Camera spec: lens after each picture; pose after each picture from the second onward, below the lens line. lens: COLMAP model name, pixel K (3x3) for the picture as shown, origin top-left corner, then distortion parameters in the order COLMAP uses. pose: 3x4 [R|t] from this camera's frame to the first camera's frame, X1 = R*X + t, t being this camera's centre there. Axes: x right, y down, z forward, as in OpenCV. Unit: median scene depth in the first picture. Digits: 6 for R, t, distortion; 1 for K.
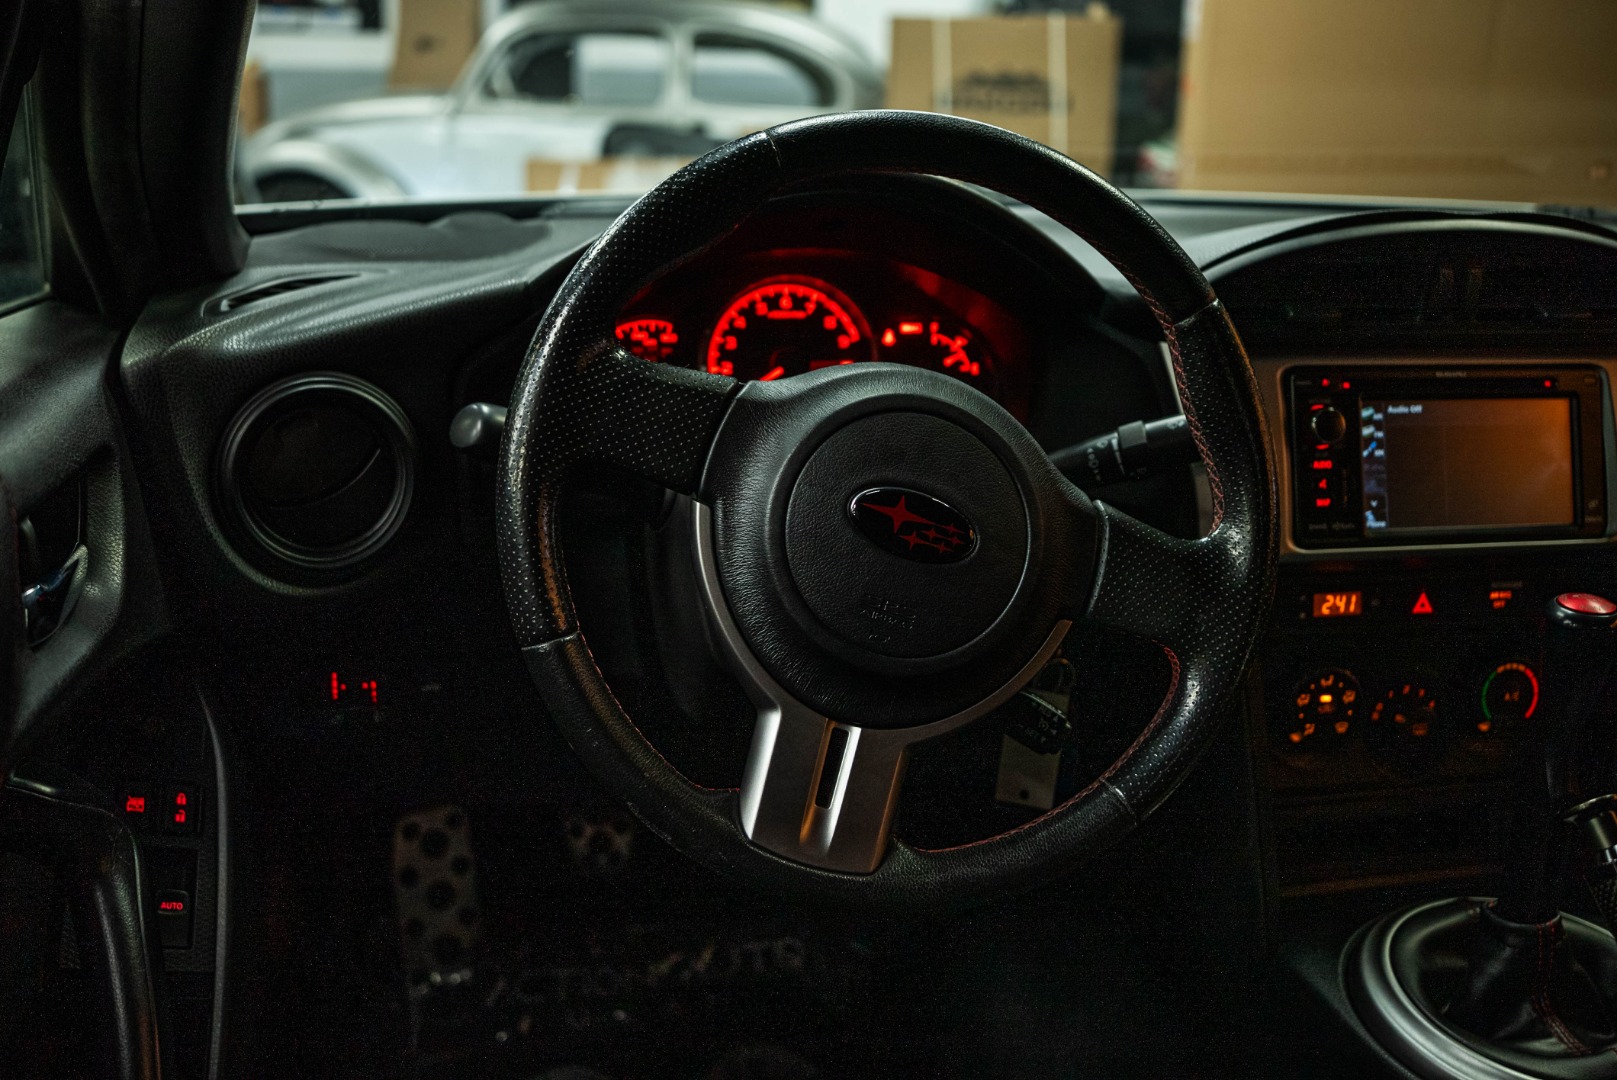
lens RADIAL K [[1604.1, 0, 808.5], [0, 1604.1, 540.0], [0, 0, 1]] dist [0.000570, 0.002093]
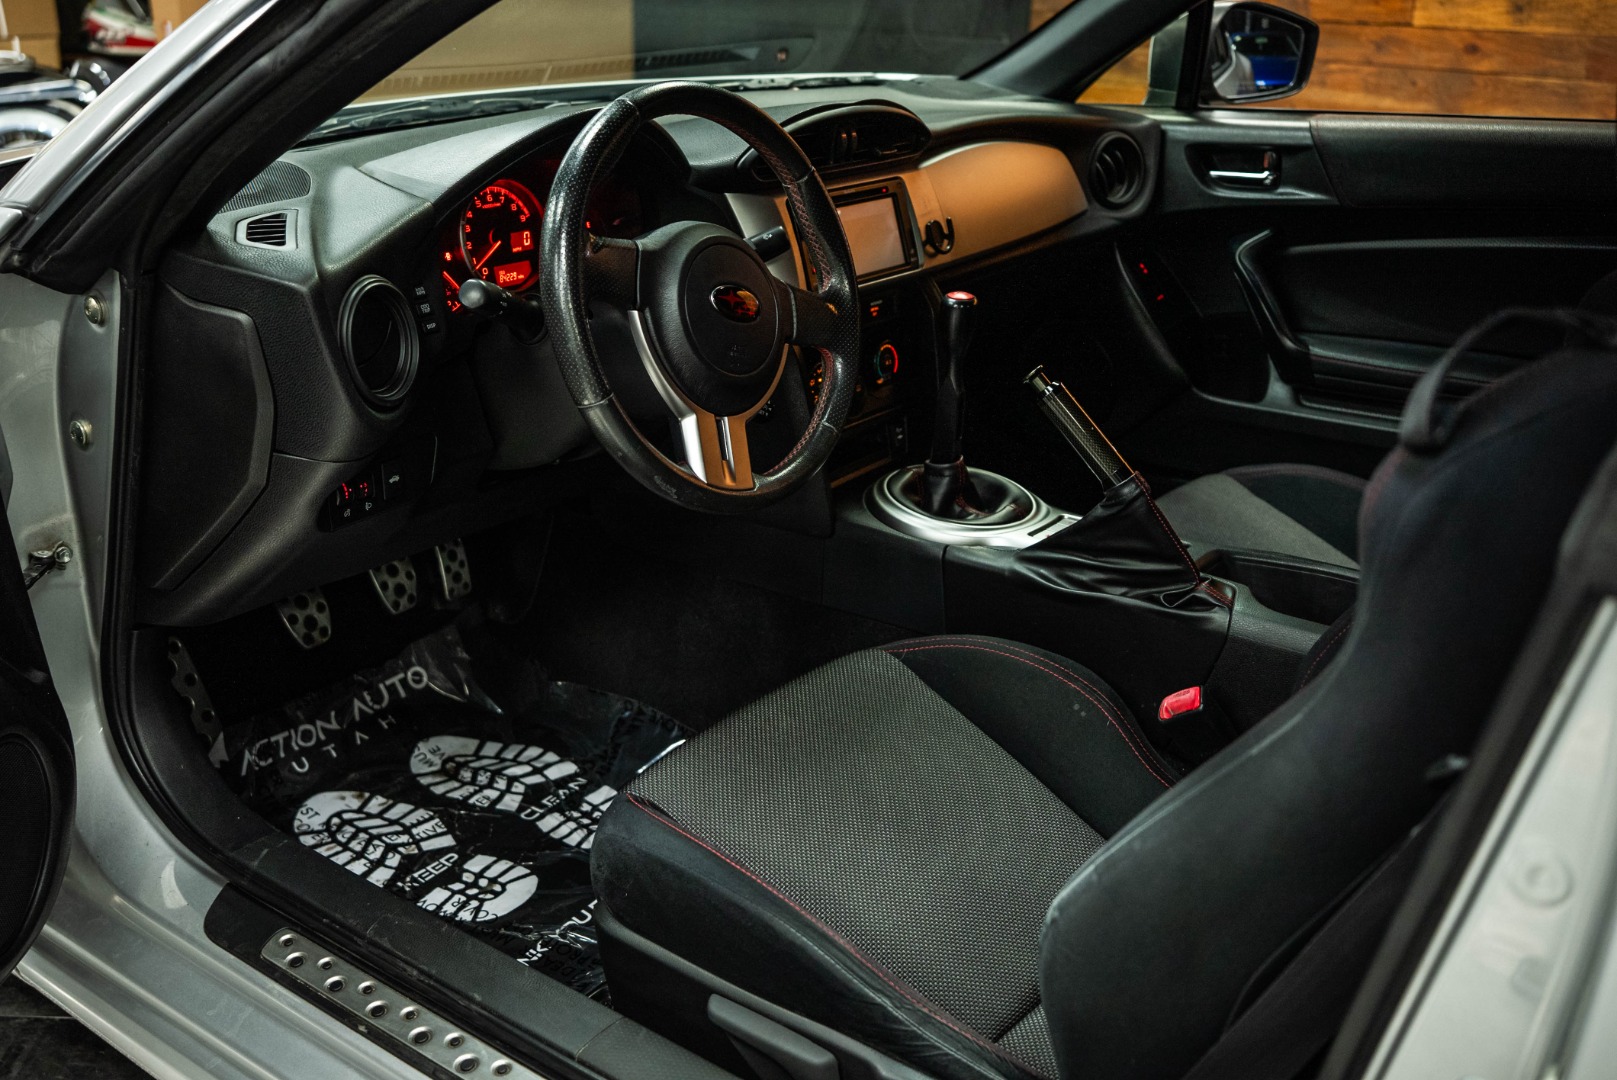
lens RADIAL K [[1573.8, 0, 808.5], [0, 1573.8, 540.0], [0, 0, 1]] dist [-0.063254, -0.003305]
pose [[0.766963, -0.250763, 0.590665, -0.747320], [0.188130, 0.967905, 0.166636, -0.023332], [-0.613494, -0.016682, 0.789523, -0.374718]]
